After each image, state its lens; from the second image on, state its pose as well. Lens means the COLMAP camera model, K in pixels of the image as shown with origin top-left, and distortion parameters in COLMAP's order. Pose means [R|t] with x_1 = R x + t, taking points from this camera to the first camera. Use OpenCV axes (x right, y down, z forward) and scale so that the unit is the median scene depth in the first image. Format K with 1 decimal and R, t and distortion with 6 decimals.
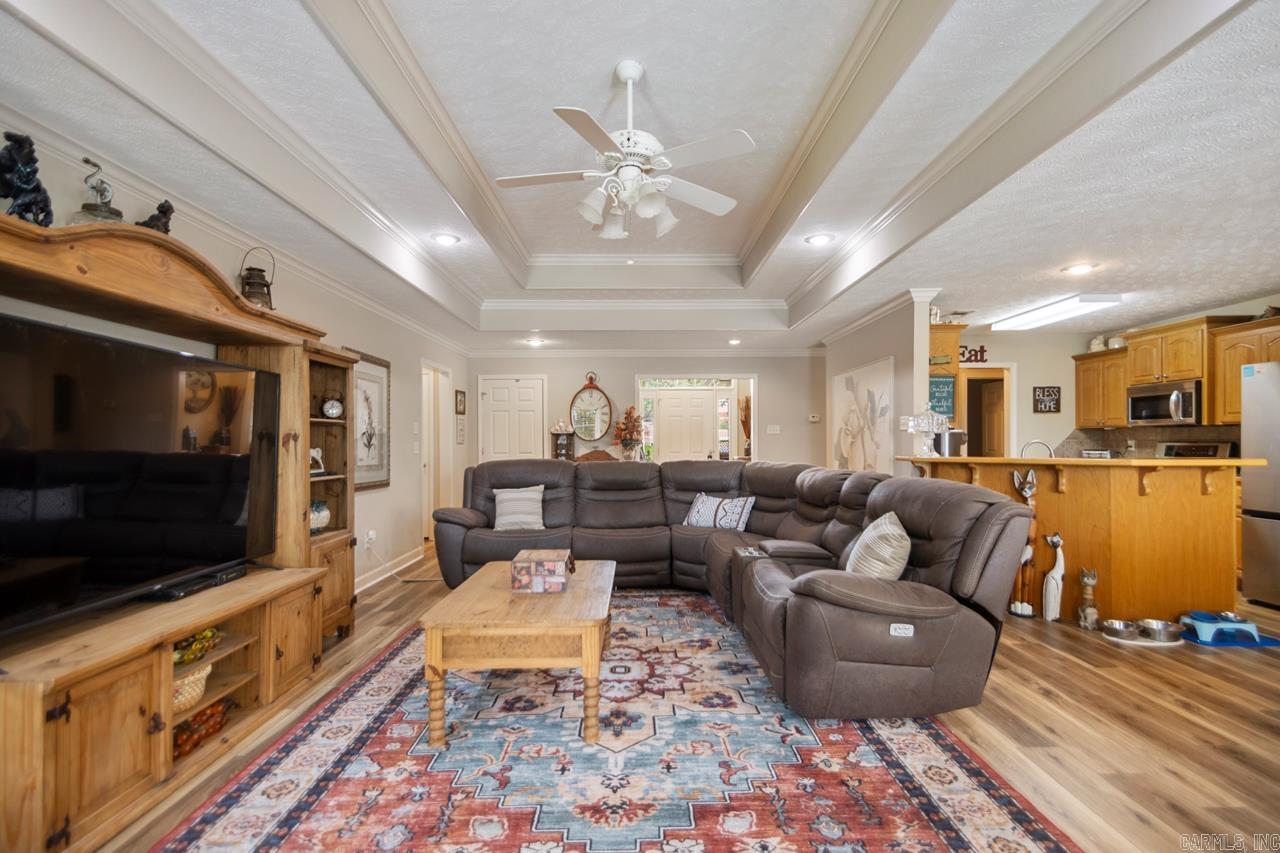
lens RADIAL K [[606.7, 0, 651.5], [0, 606.7, 433.6], [0, 0, 1]] dist [0.028112, -0.016754]
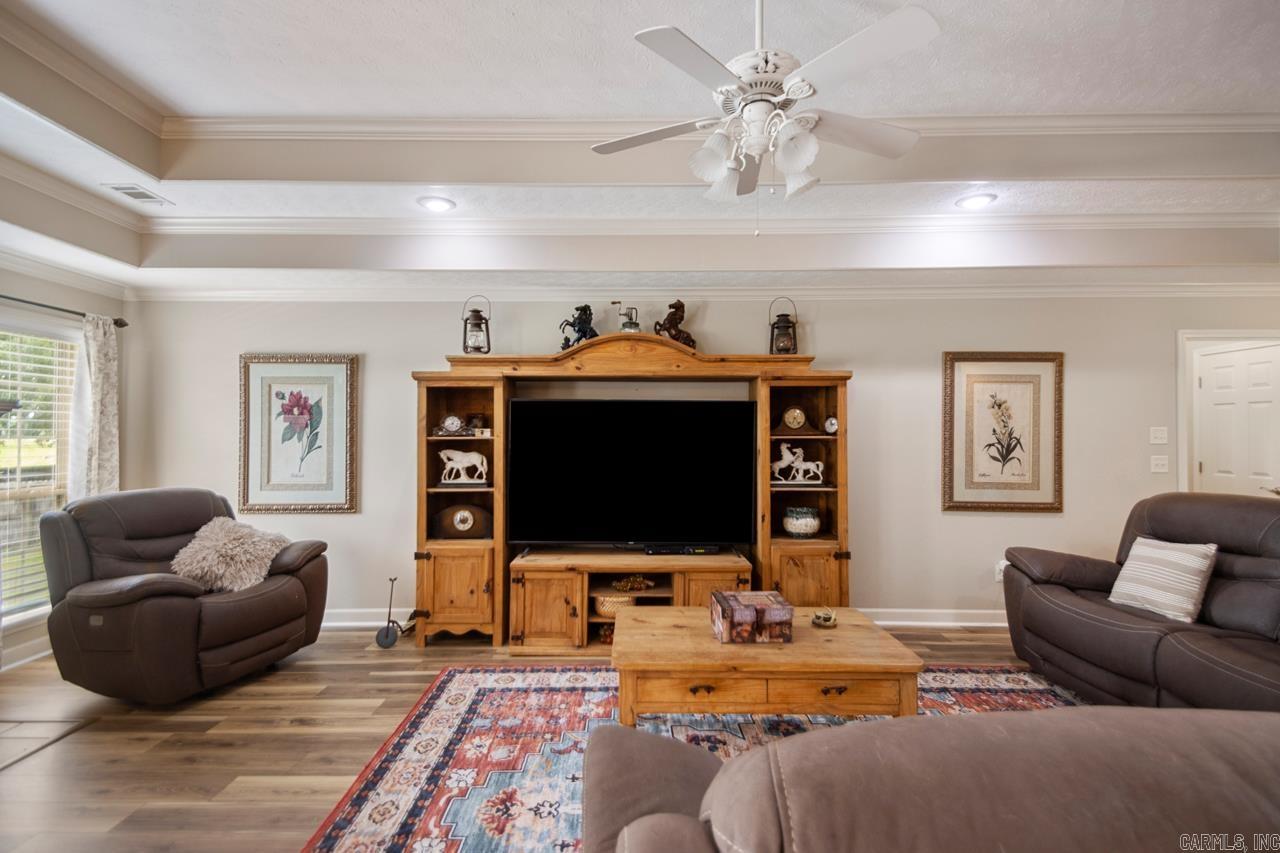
lens RADIAL K [[606.7, 0, 622.6], [0, 606.7, 429.2], [0, 0, 1]] dist [0.028112, -0.016754]
pose [[-0.050777, -0.009645, -0.998663, 0.632997], [0.014808, 0.999836, -0.010409, -0.032193], [0.998600, -0.015317, -0.050626, 0.788252]]
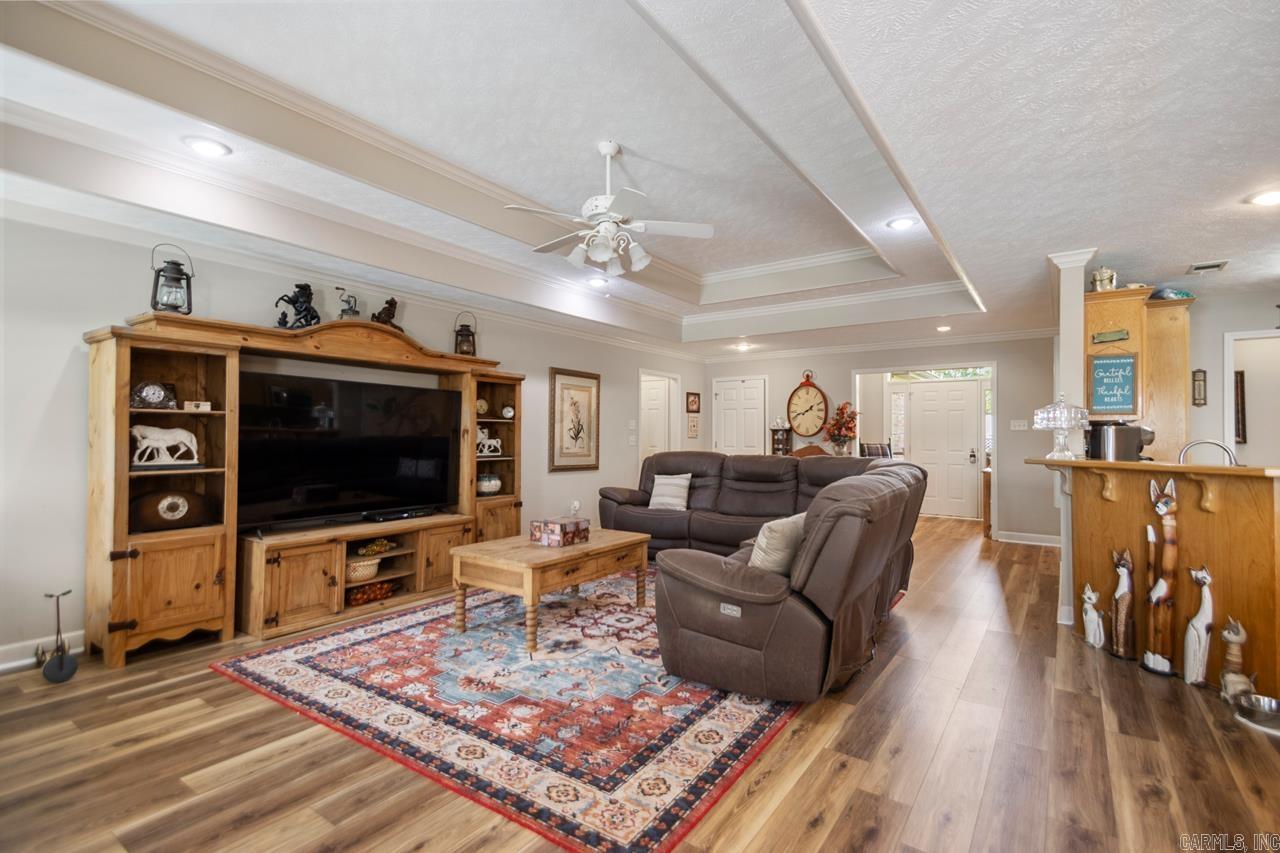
lens RADIAL K [[606.7, 0, 655.1], [0, 606.7, 414.9], [0, 0, 1]] dist [0.028112, -0.016754]
pose [[0.809454, -0.012911, -0.587041, 0.715262], [-0.000736, 0.999735, -0.023001, -0.001391], [0.587182, 0.019051, 0.809230, 0.024541]]
